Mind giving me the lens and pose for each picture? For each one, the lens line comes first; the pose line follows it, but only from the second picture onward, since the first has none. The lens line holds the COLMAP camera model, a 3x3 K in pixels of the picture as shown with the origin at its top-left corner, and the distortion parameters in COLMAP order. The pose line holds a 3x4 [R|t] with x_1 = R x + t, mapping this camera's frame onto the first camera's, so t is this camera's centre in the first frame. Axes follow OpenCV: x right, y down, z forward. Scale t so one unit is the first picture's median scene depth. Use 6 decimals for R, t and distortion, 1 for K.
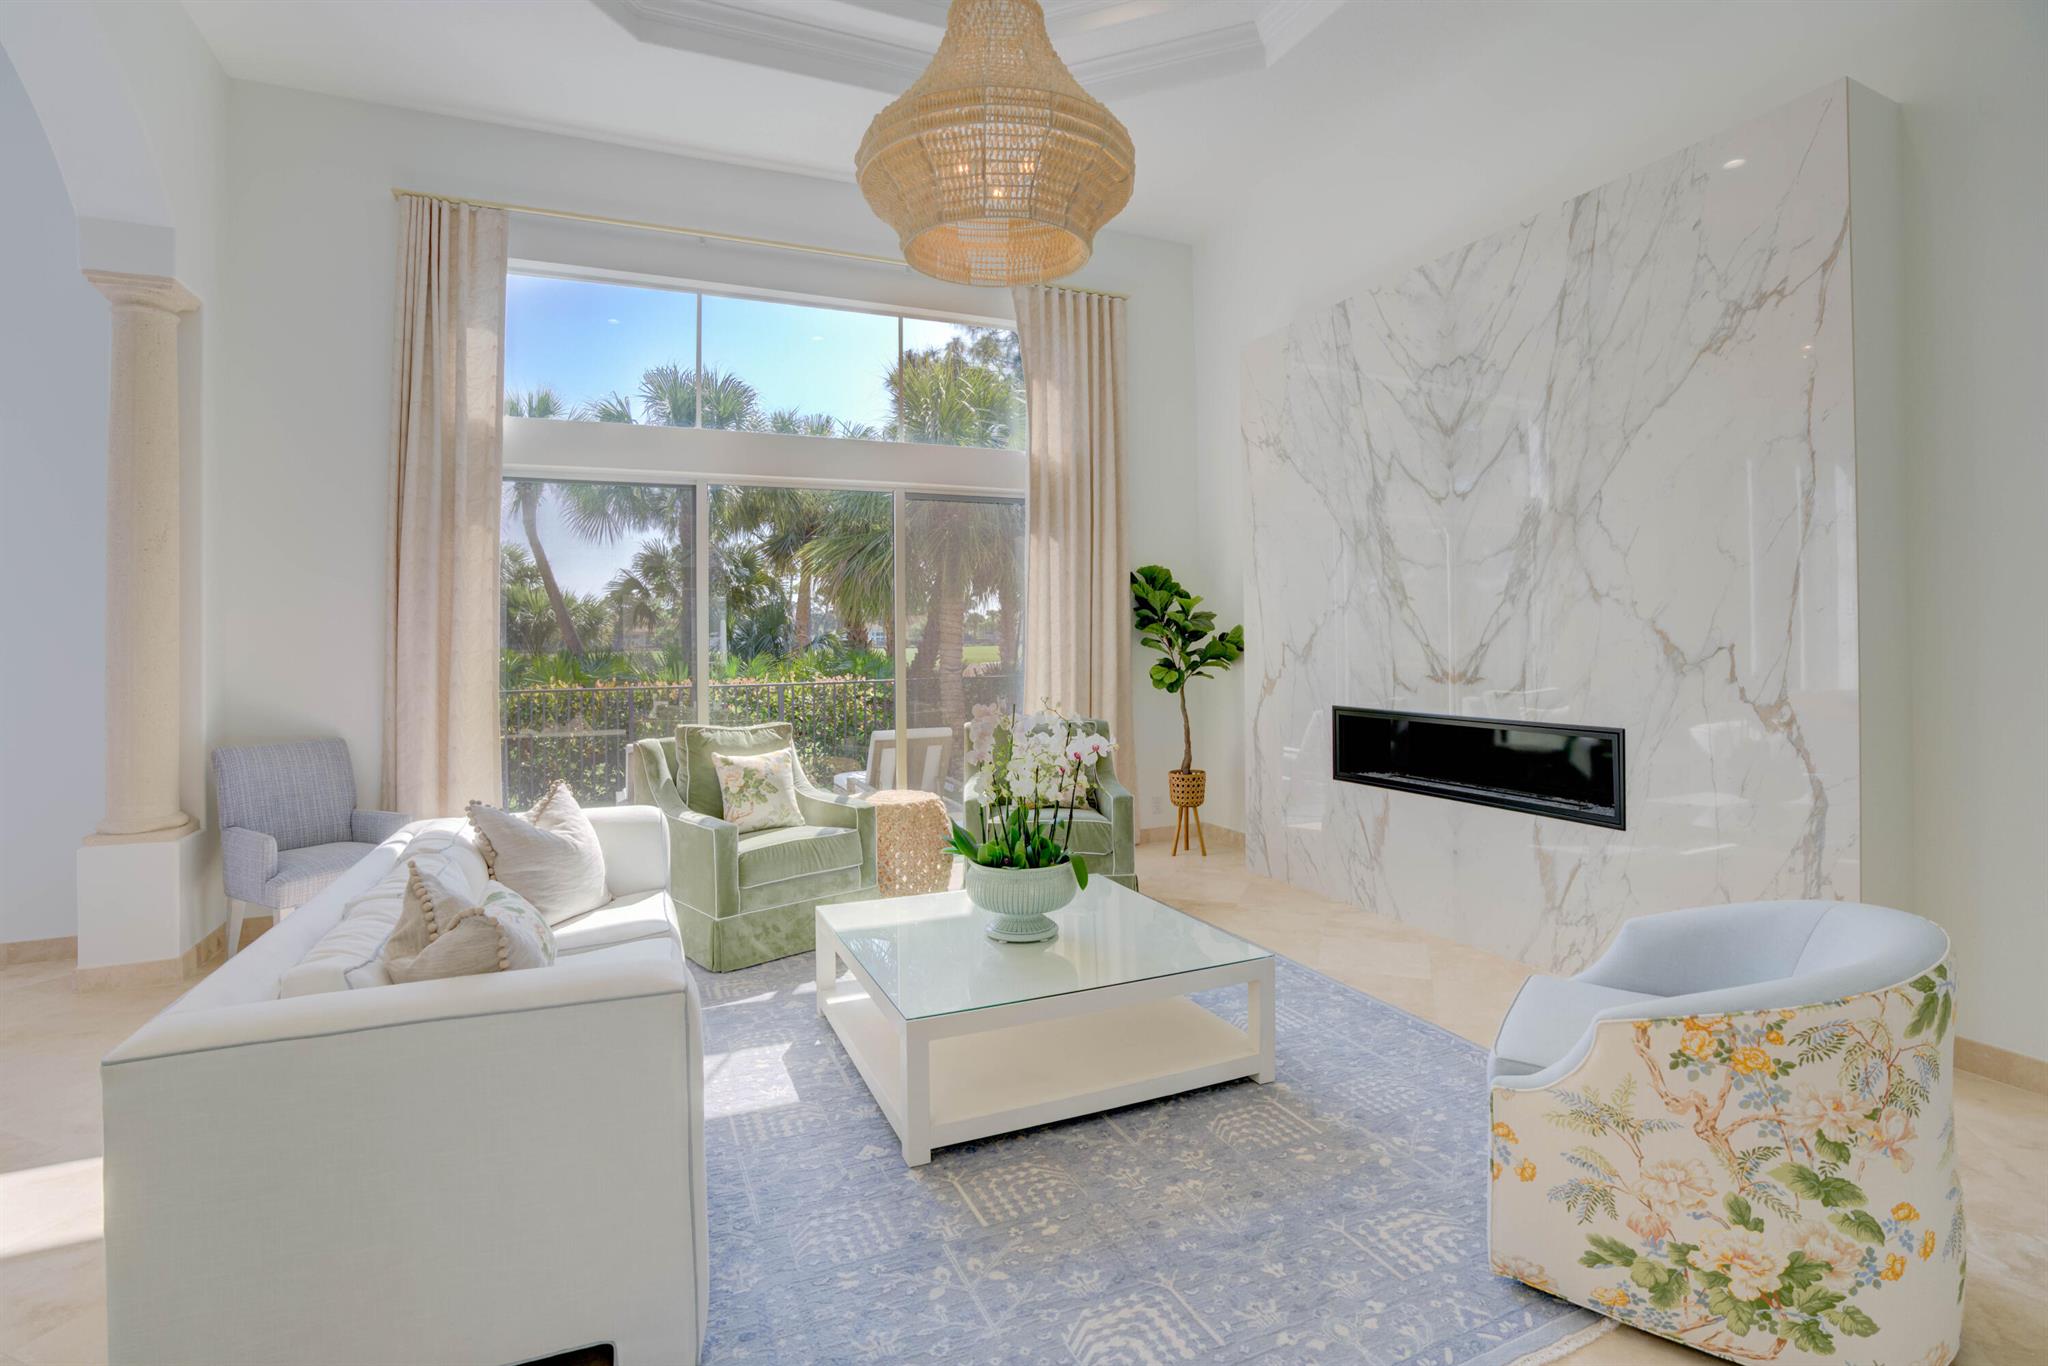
lens RADIAL K [[964.4, 0, 1023.3], [0, 964.4, 629.5], [0, 0, 1]] dist [-0.053194, 0.019123]
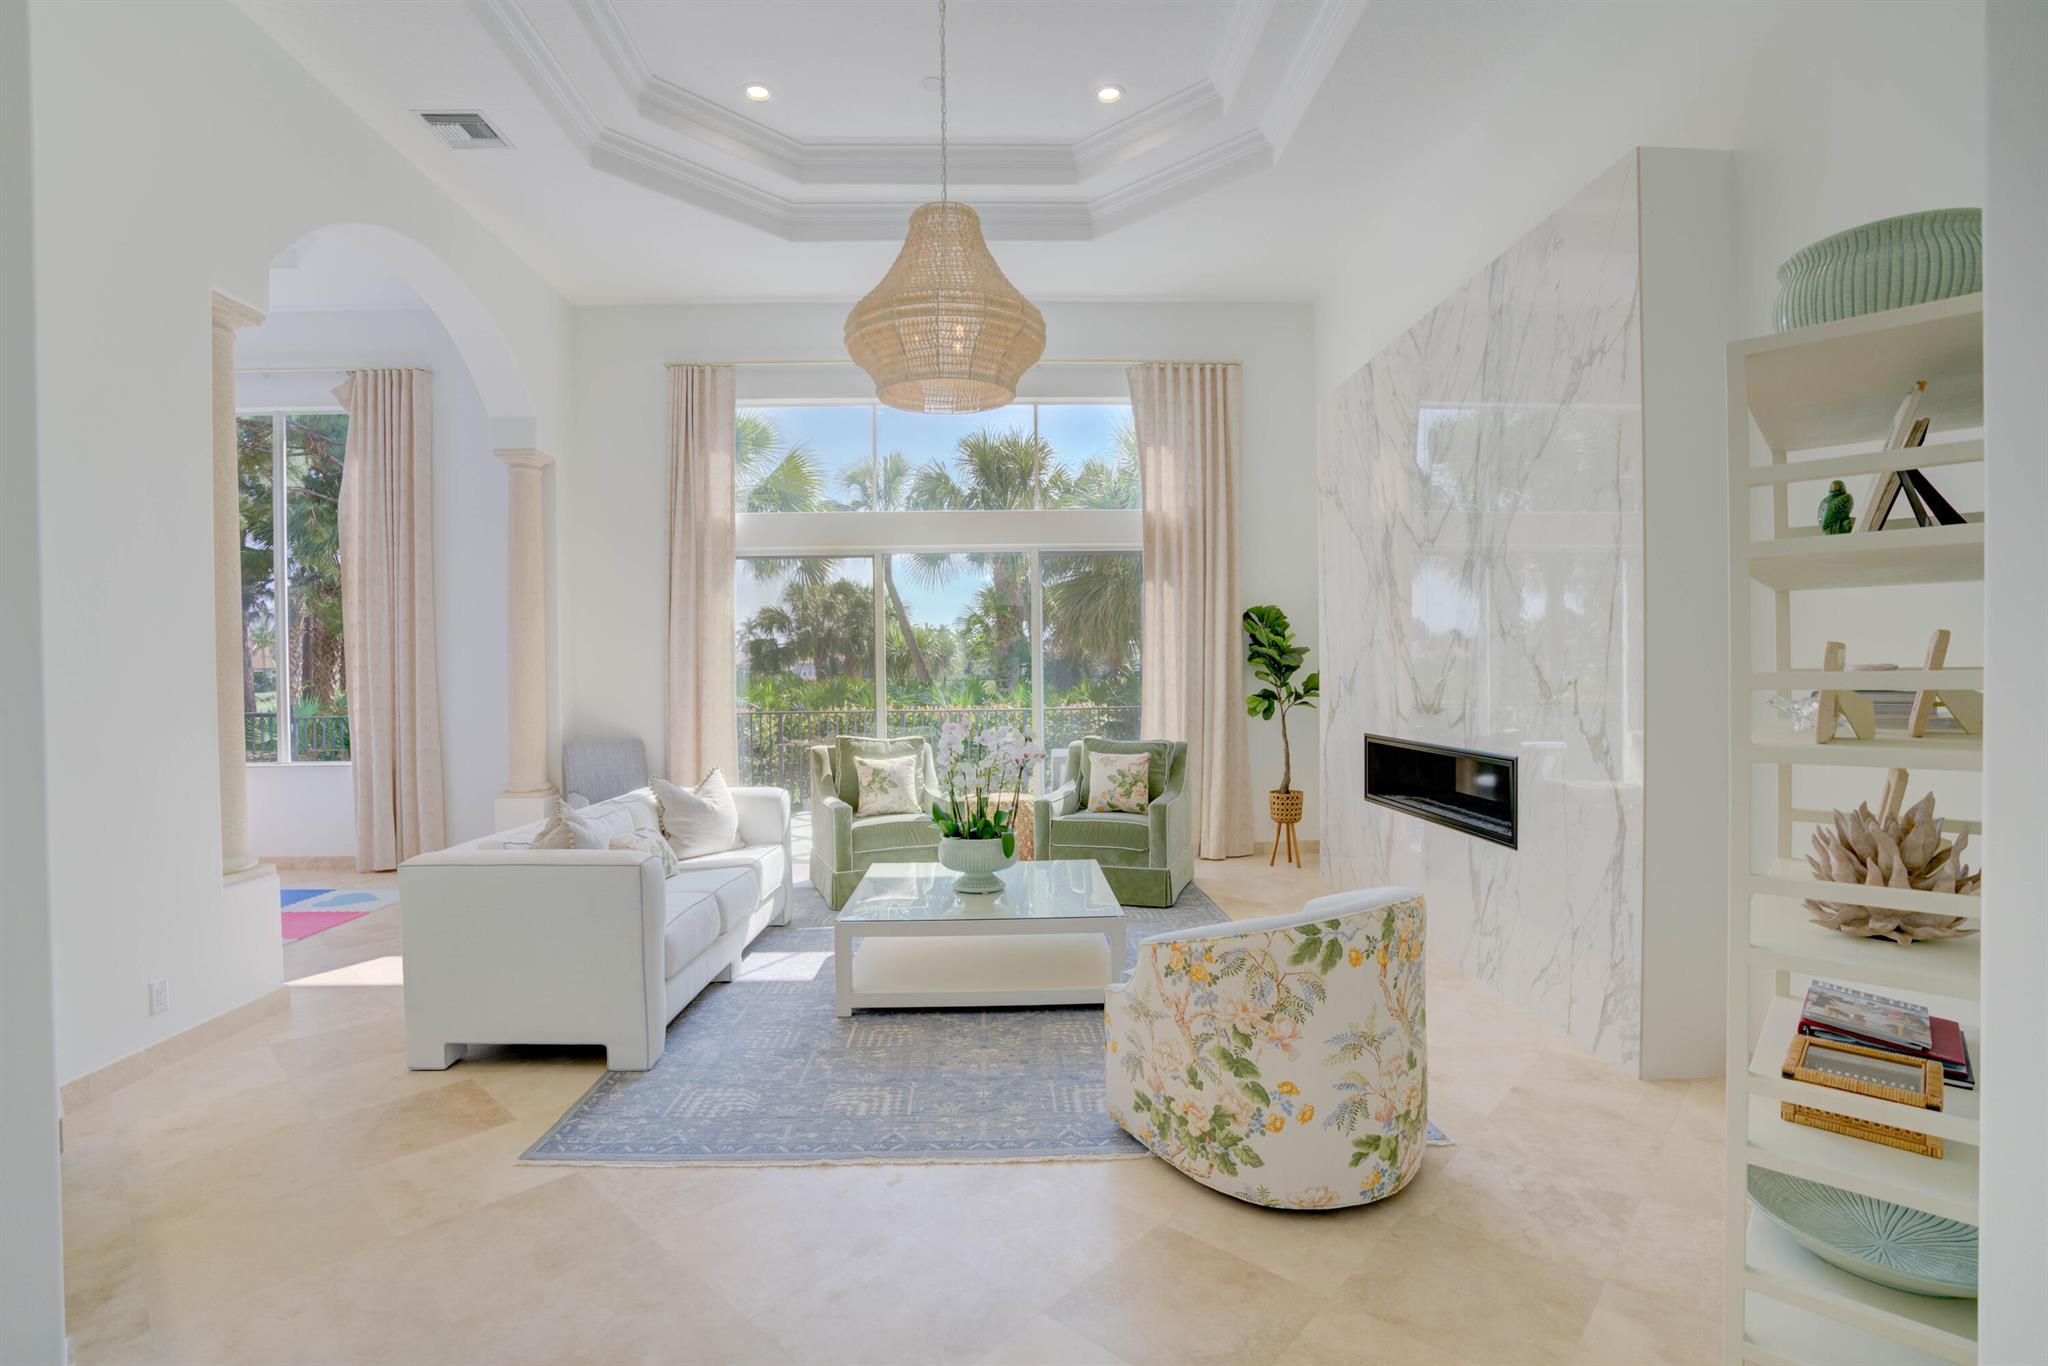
lens RADIAL K [[960.2, 0, 1024.0], [0, 960.2, 683.0], [0, 0, 1]] dist [-0.055604, 0.024298]
pose [[0.924904, 0.002734, -0.380190, 0.626732], [0.007444, 0.999652, 0.025299, -0.013523], [0.380127, -0.026229, 0.924562, -0.257135]]
